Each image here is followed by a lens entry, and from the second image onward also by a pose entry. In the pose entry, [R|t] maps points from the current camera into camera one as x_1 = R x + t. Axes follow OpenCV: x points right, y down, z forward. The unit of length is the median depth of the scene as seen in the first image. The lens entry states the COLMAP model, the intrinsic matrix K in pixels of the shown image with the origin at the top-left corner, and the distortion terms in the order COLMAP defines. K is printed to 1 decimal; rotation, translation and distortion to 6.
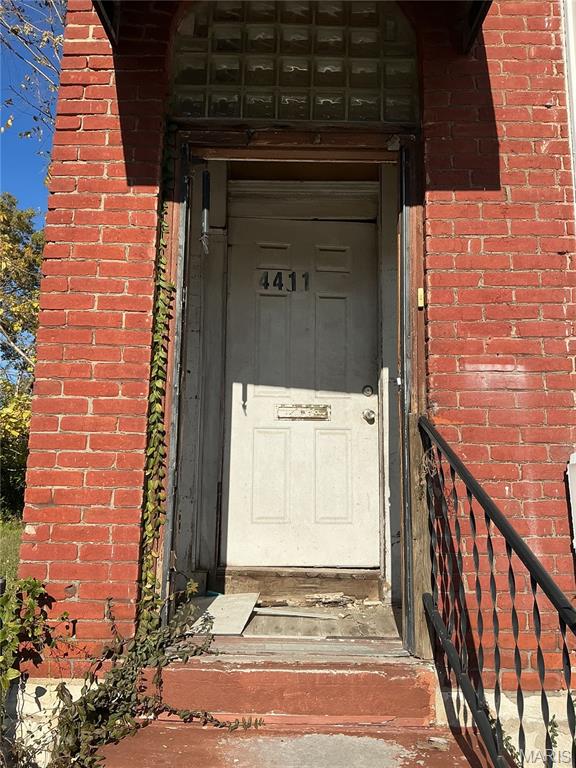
lens RADIAL K [[631.6, 0, 288.0], [0, 631.6, 384.0], [0, 0, 1]] dist [0.126581, -0.269066]
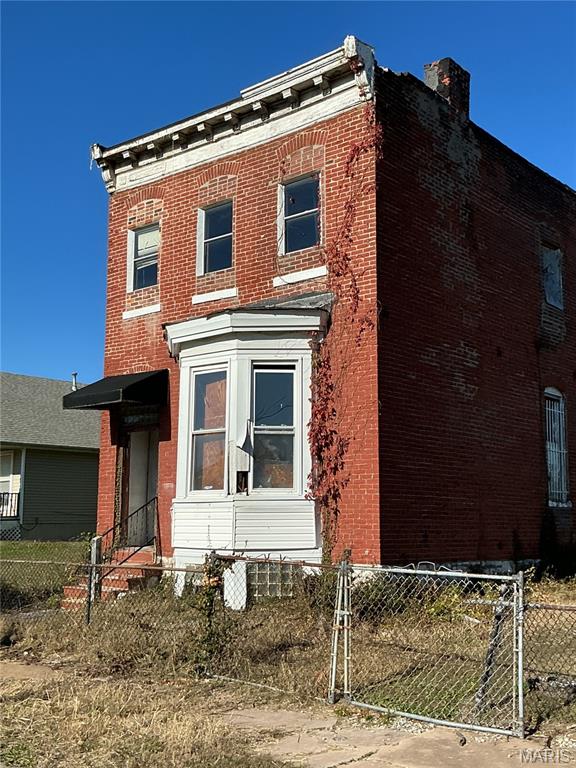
lens RADIAL K [[940.5, 0, 288.0], [0, 940.5, 384.0], [0, 0, 1]] dist [0.093289, -0.013326]
pose [[0.771851, -0.107160, -0.626708, 4.671084], [0.109283, 0.993385, -0.035265, -0.357924], [0.626341, -0.041269, 0.778456, -3.185129]]
